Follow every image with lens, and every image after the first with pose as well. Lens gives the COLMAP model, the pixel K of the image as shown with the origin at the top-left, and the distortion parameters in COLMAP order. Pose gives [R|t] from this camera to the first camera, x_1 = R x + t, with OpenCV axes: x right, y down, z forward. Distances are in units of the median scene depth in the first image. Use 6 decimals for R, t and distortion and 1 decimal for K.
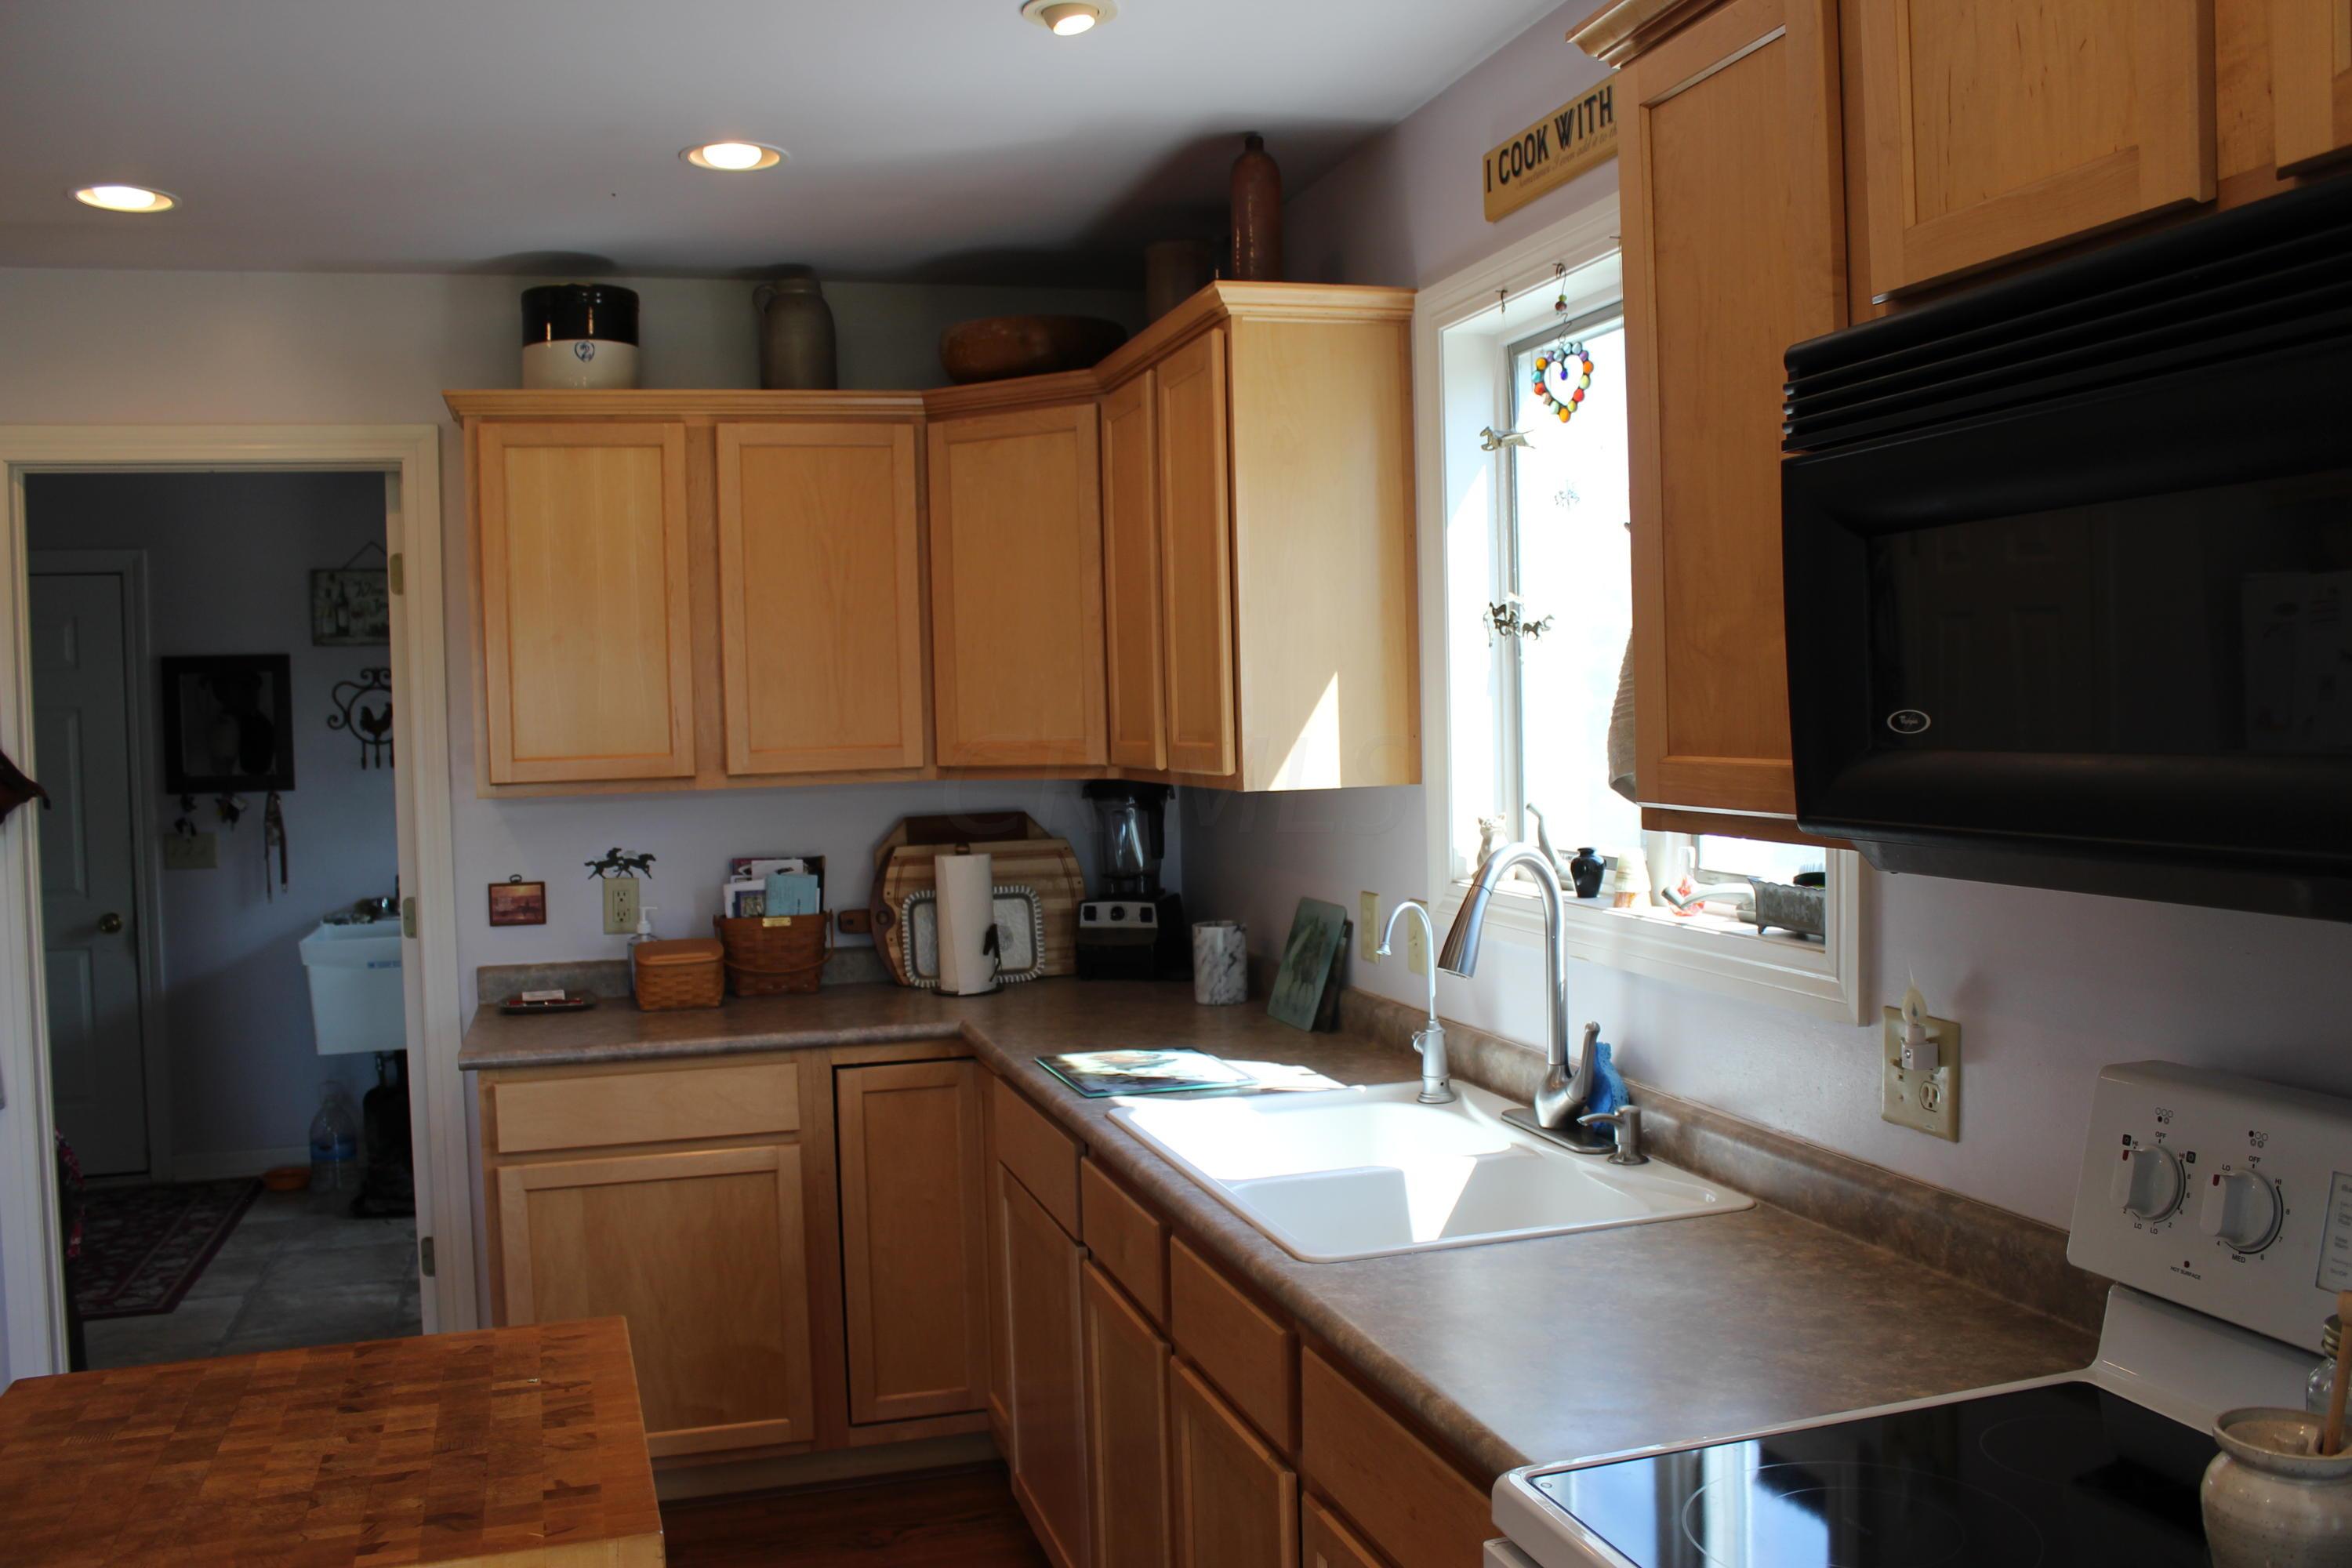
lens RADIAL K [[1957.9, 0, 1178.8], [0, 1957.9, 783.9], [0, 0, 1]] dist [-0.142696, 0.117568]
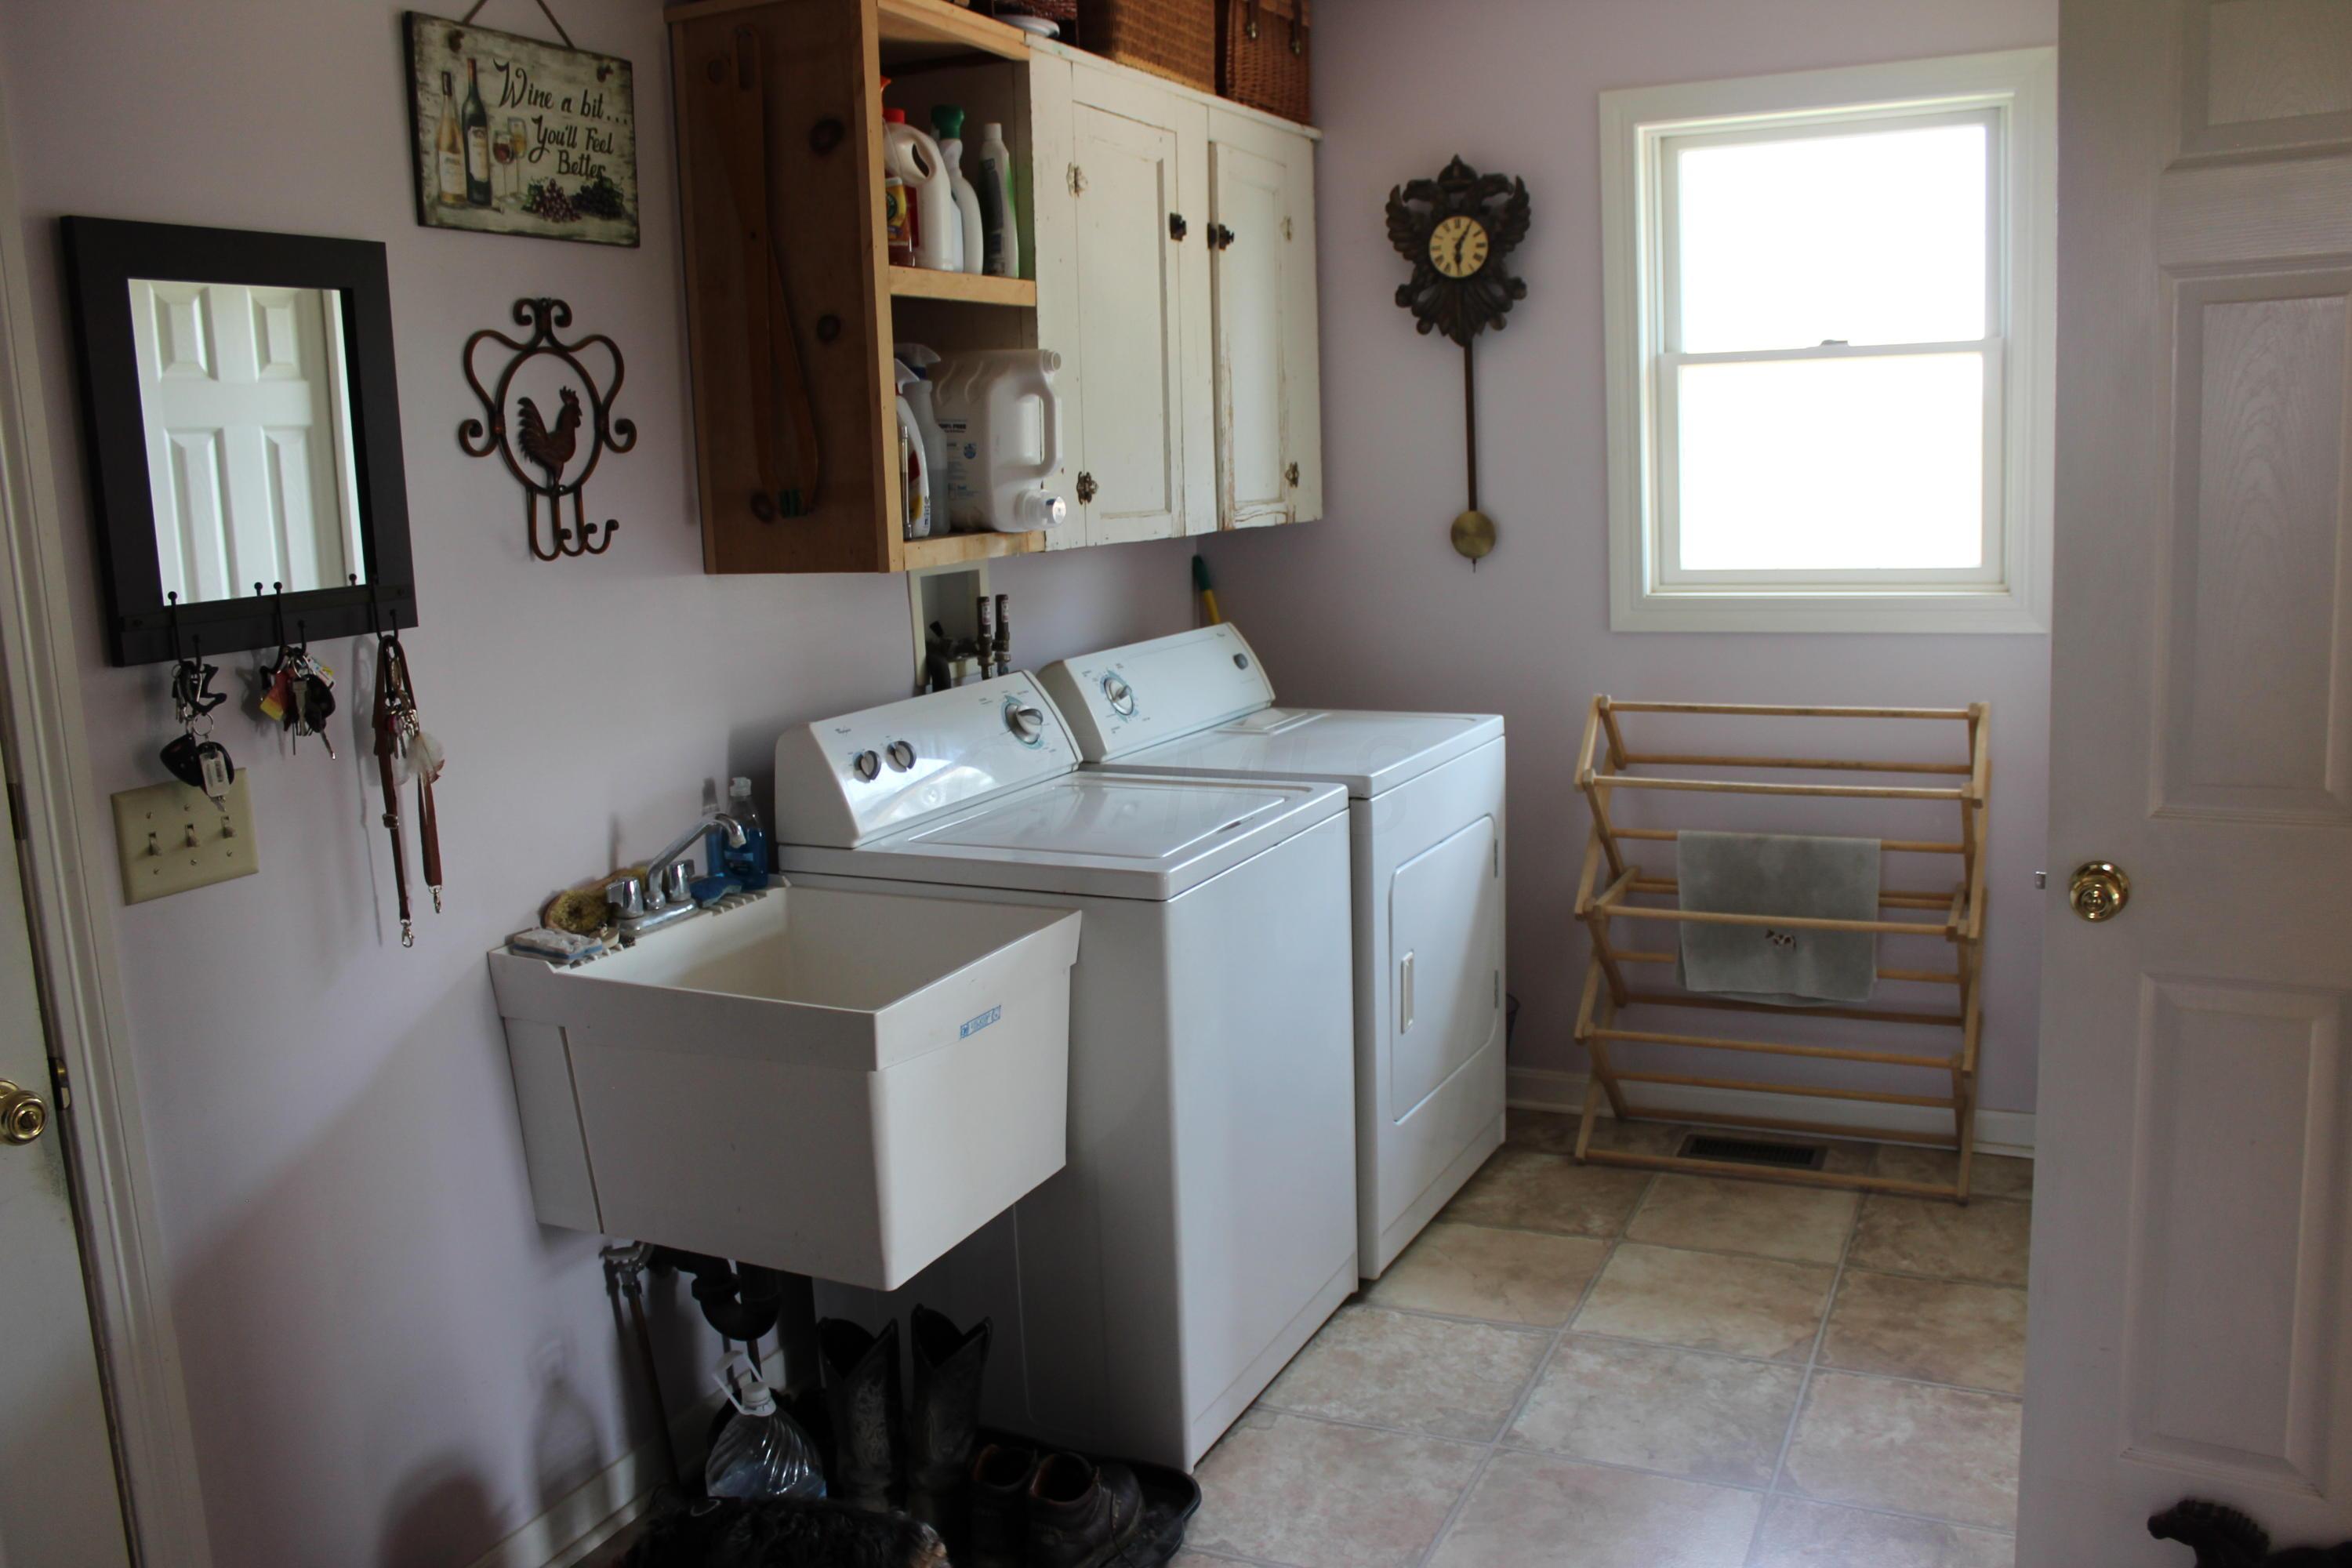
lens RADIAL K [[1957.9, 0, 1180.6], [0, 1957.9, 791.9], [0, 0, 1]] dist [-0.142696, 0.117568]
pose [[0.662388, -0.131237, 0.737577, -1.295101], [0.043963, 0.989649, 0.136606, -0.017919], [-0.747870, -0.058060, 0.661301, 1.310162]]
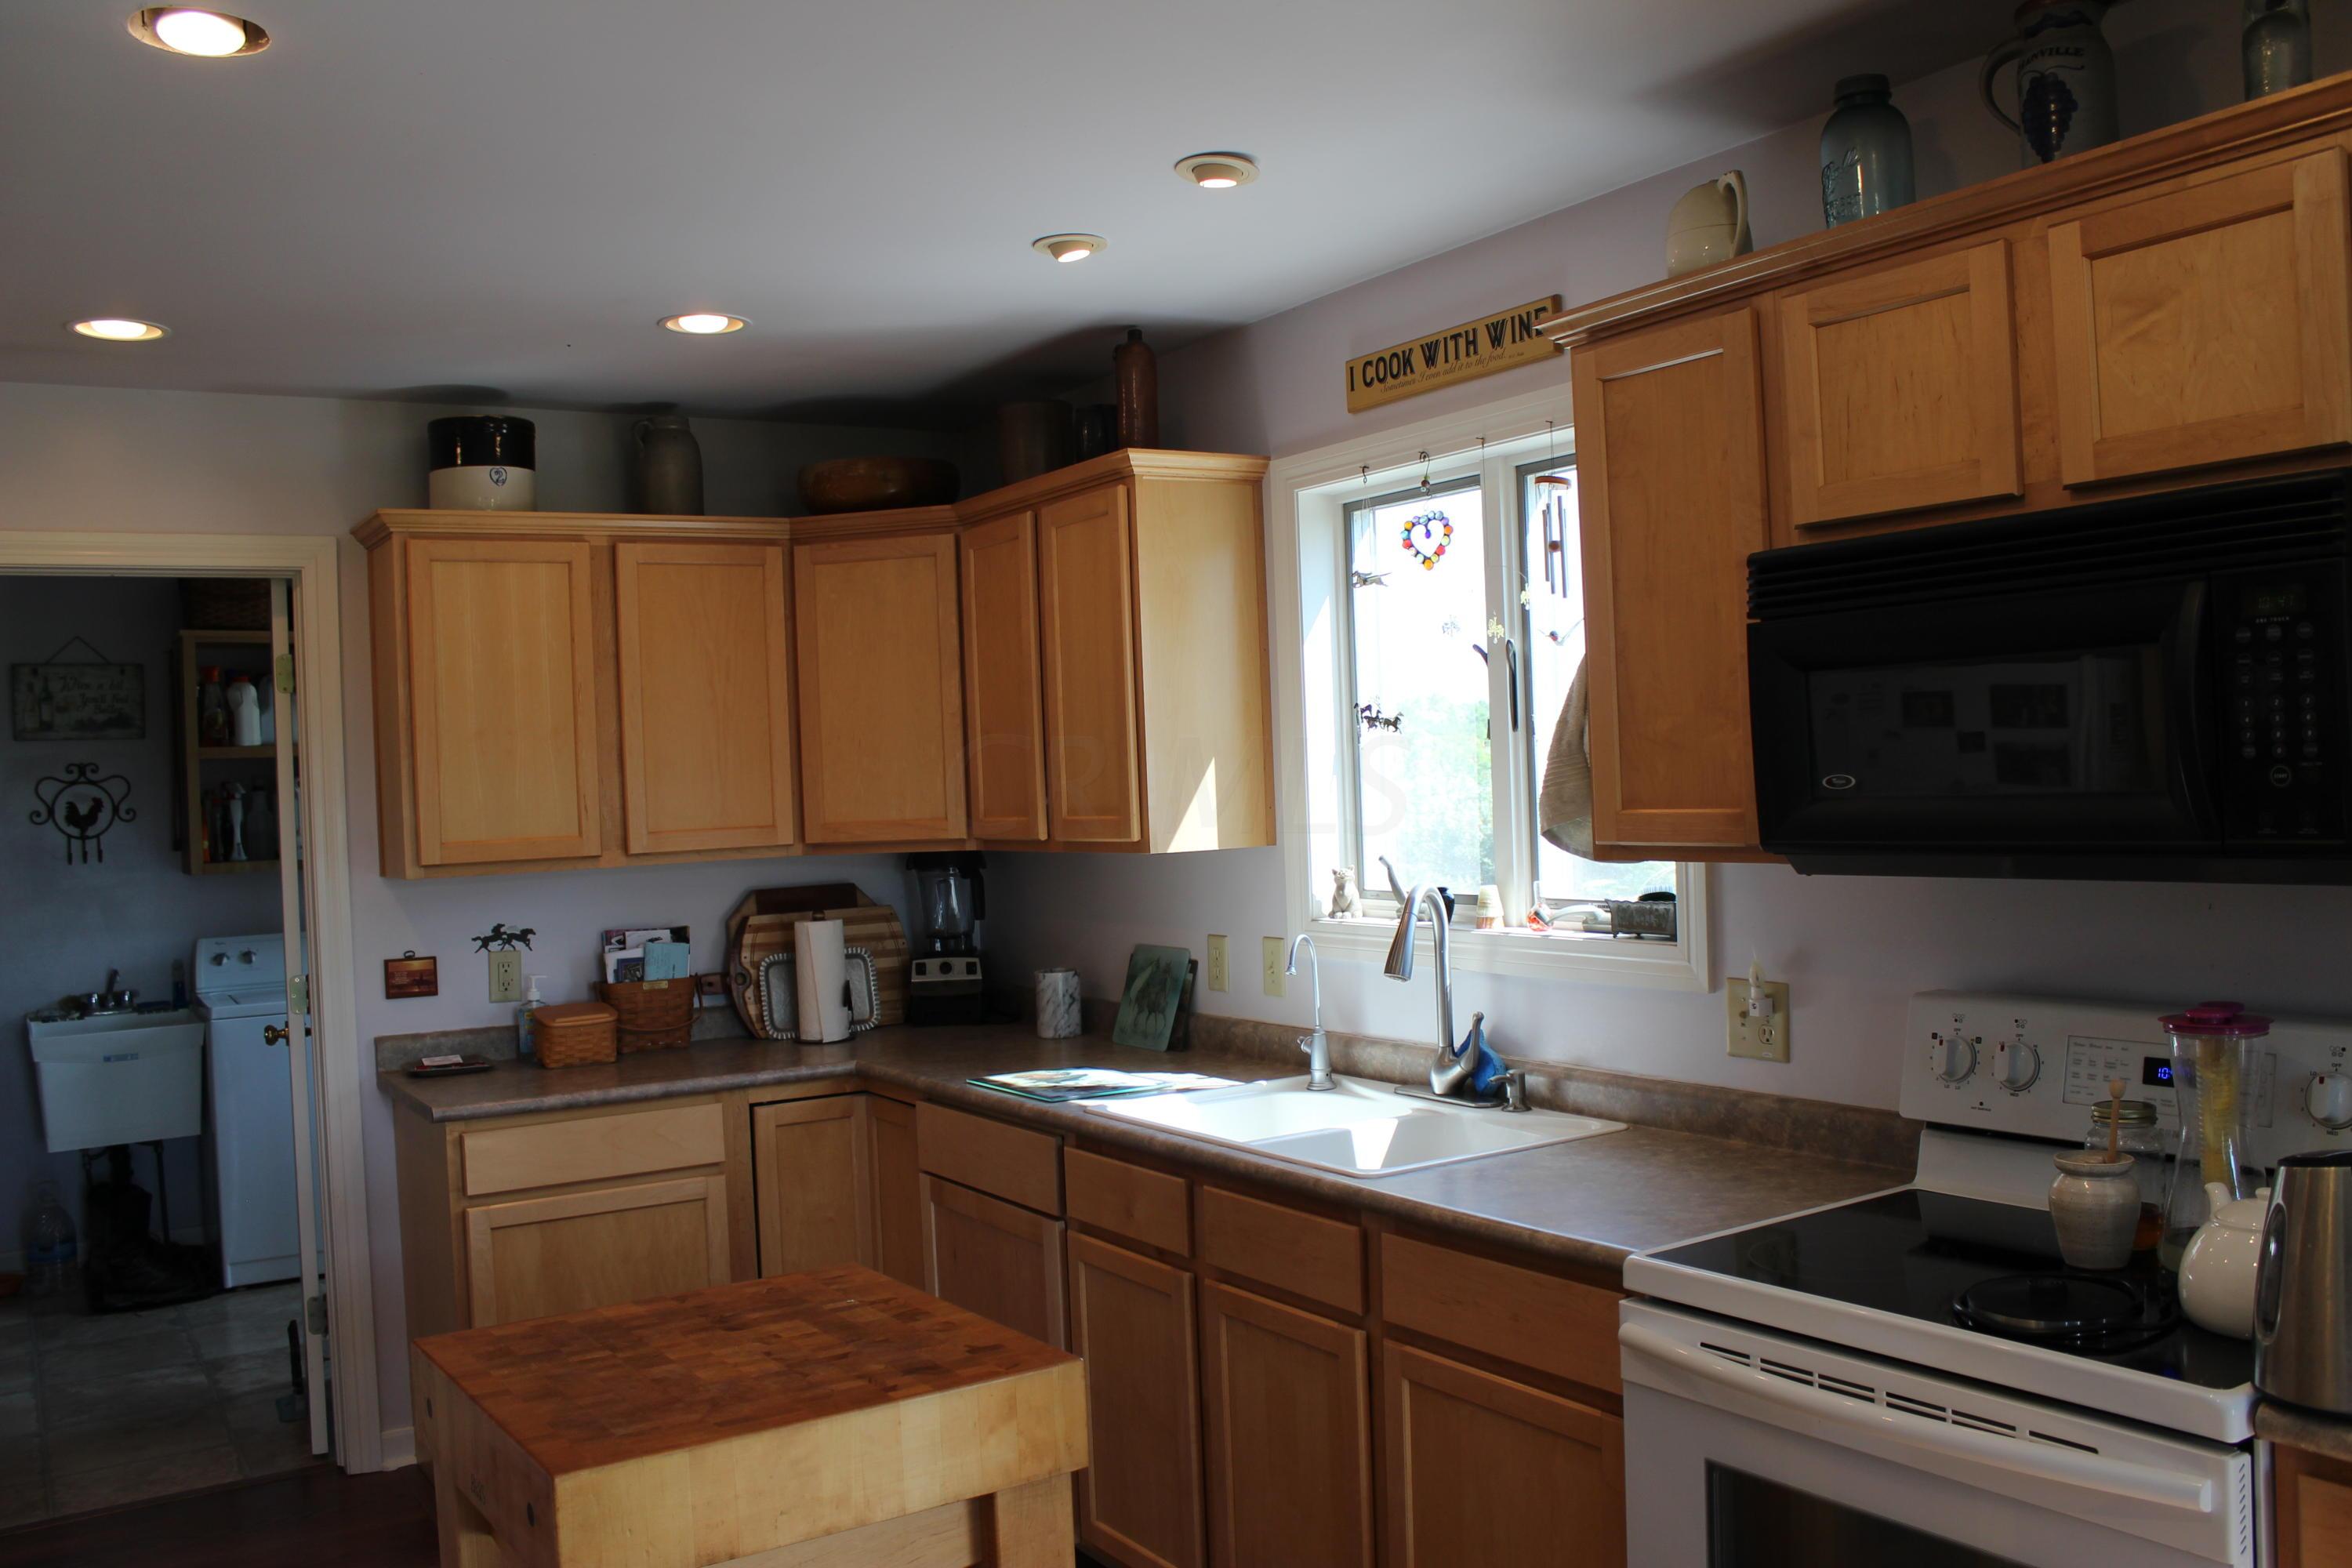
lens RADIAL K [[1957.9, 0, 1183.9], [0, 1957.9, 786.6], [0, 0, 1]] dist [-0.142696, 0.117568]
pose [[0.962714, -0.013999, 0.270160, -0.271907], [0.025476, 0.998913, -0.039023, 0.009974], [-0.269320, 0.044451, 0.962024, -0.203968]]
